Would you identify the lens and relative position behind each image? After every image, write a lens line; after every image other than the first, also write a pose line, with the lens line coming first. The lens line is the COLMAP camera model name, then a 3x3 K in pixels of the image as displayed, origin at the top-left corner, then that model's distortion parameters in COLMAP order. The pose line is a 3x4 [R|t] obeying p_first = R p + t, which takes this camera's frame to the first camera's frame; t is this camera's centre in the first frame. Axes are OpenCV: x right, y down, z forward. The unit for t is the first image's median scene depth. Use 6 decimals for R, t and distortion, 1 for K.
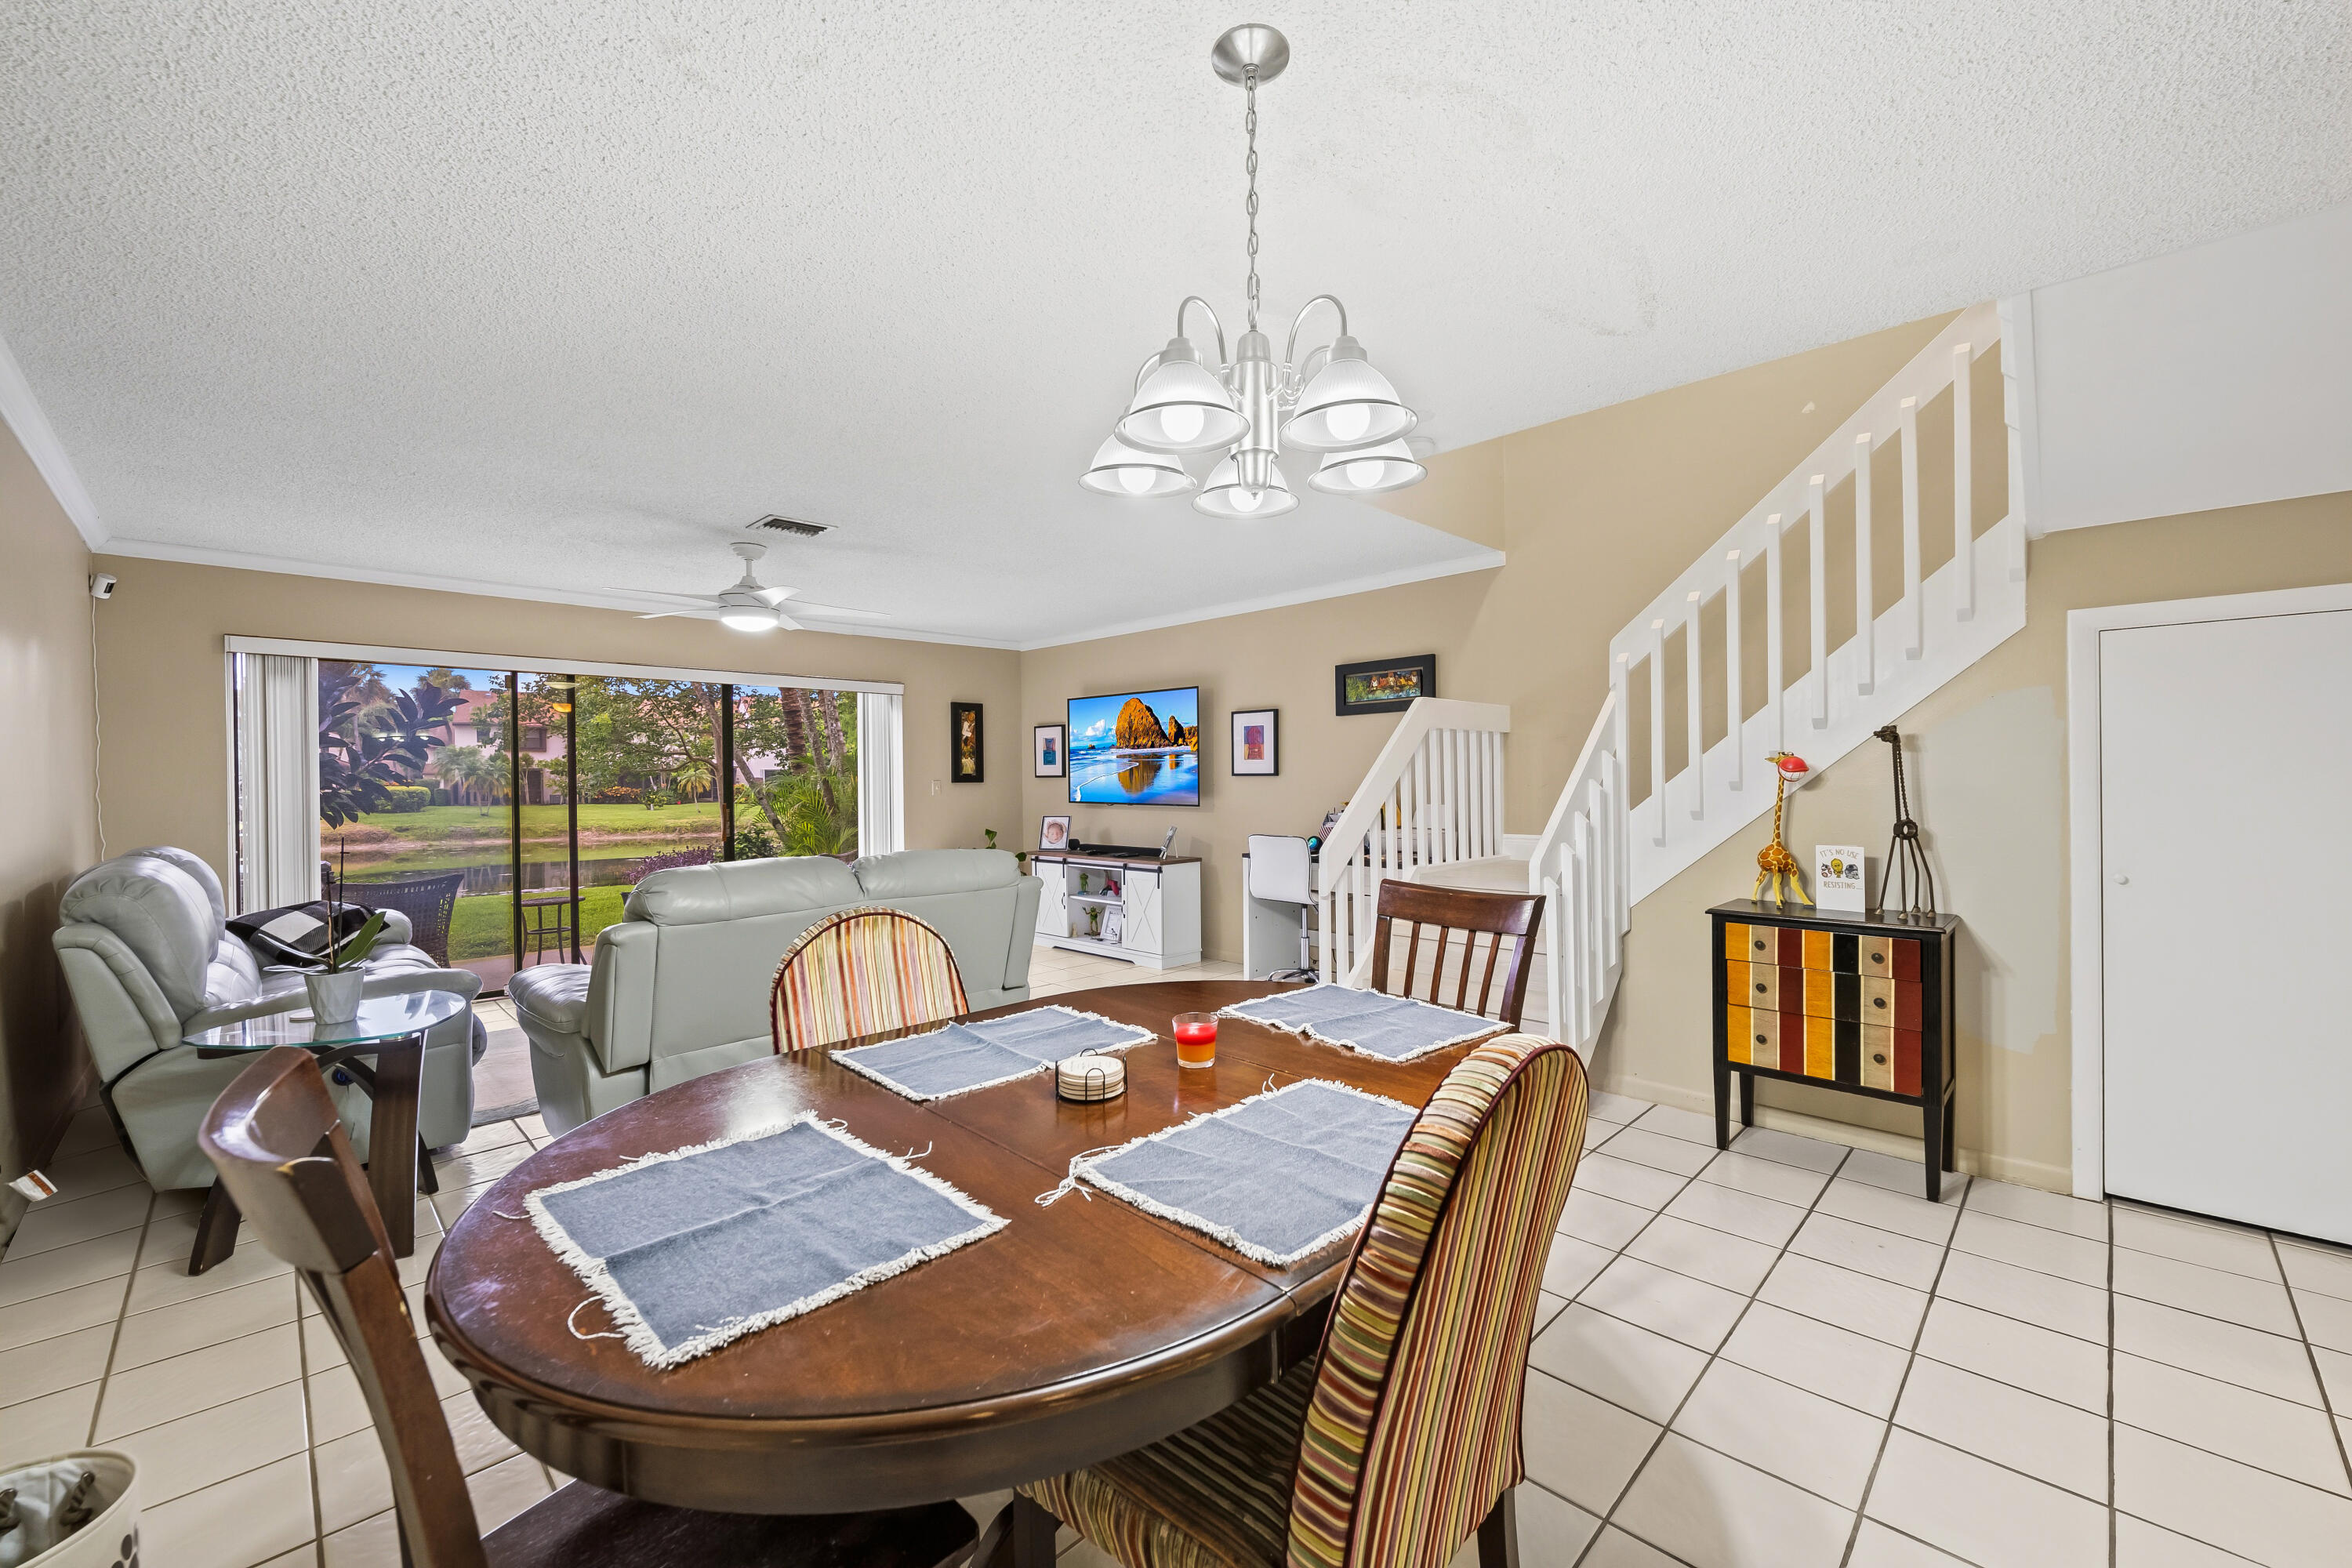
lens RADIAL K [[937.8, 0, 1205.3], [0, 937.8, 791.9], [0, 0, 1]] dist [-0.000803, -0.001989]
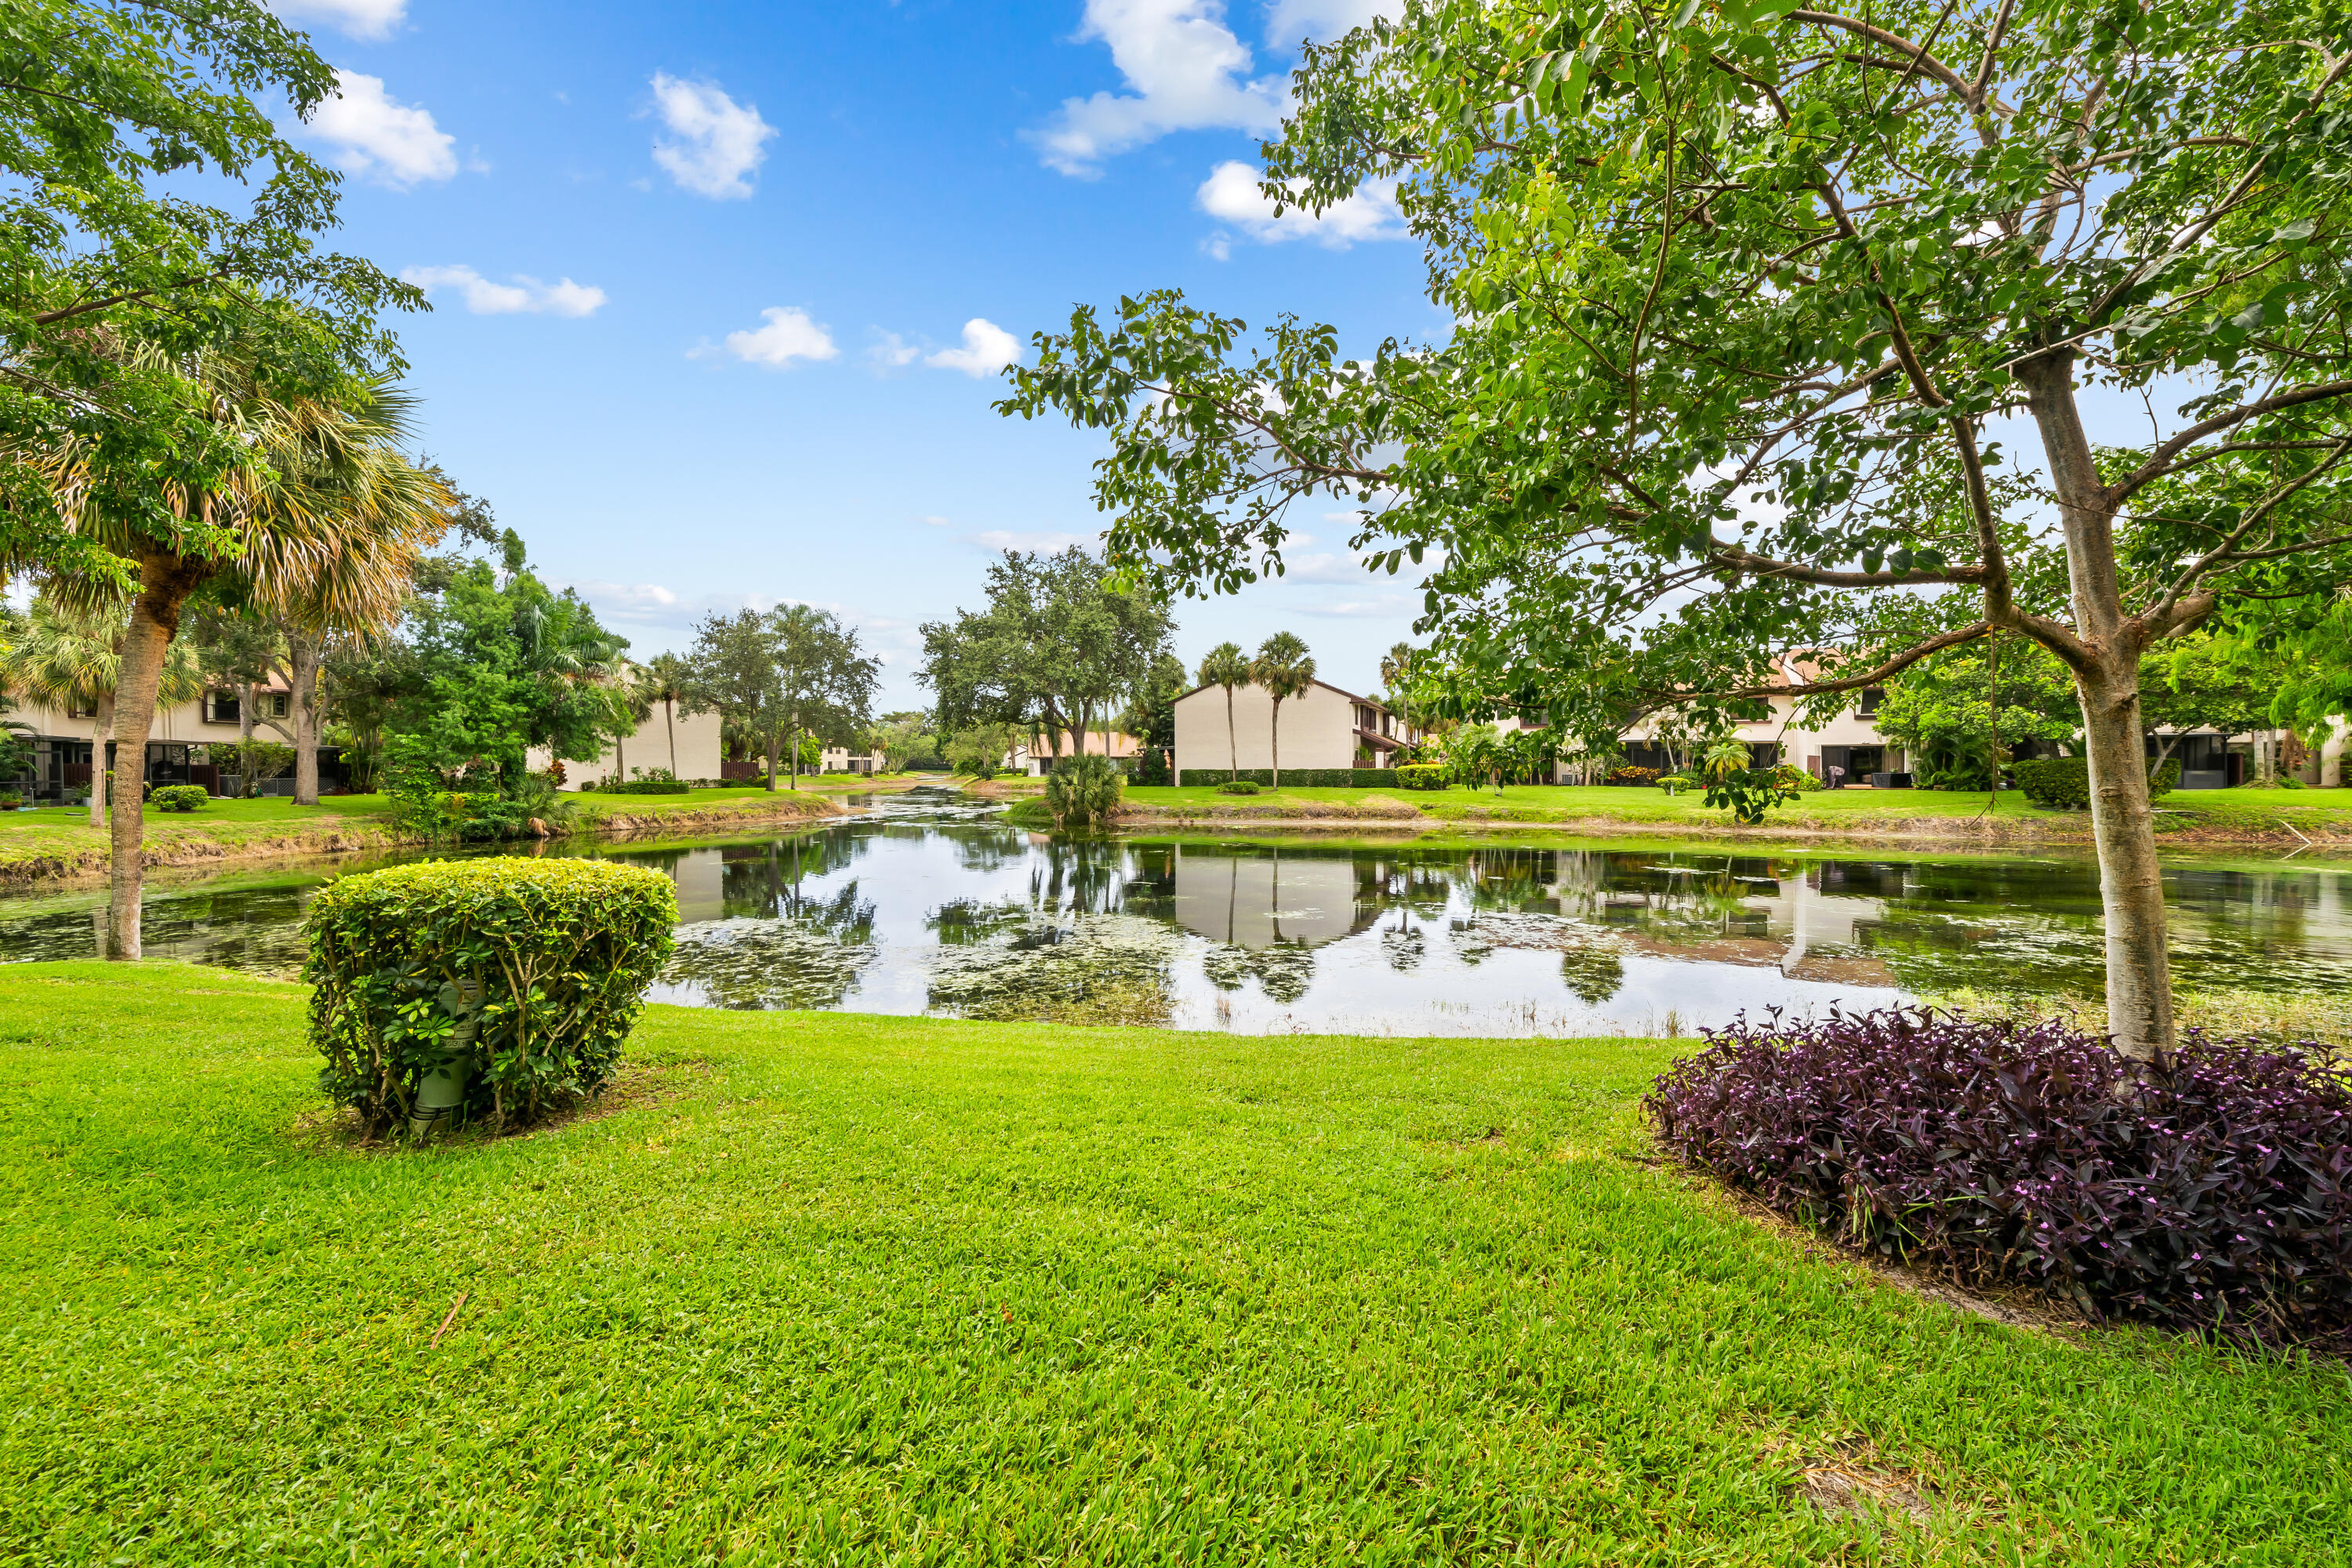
lens RADIAL K [[937.8, 0, 1176.1], [0, 937.8, 777.1], [0, 0, 1]] dist [-0.000803, -0.001989]
pose [[0.528533, 0.016500, -0.848753, -1.104064], [-0.013195, 0.999850, 0.011221, 0.001438], [0.848810, 0.005269, 0.528671, 1.770219]]
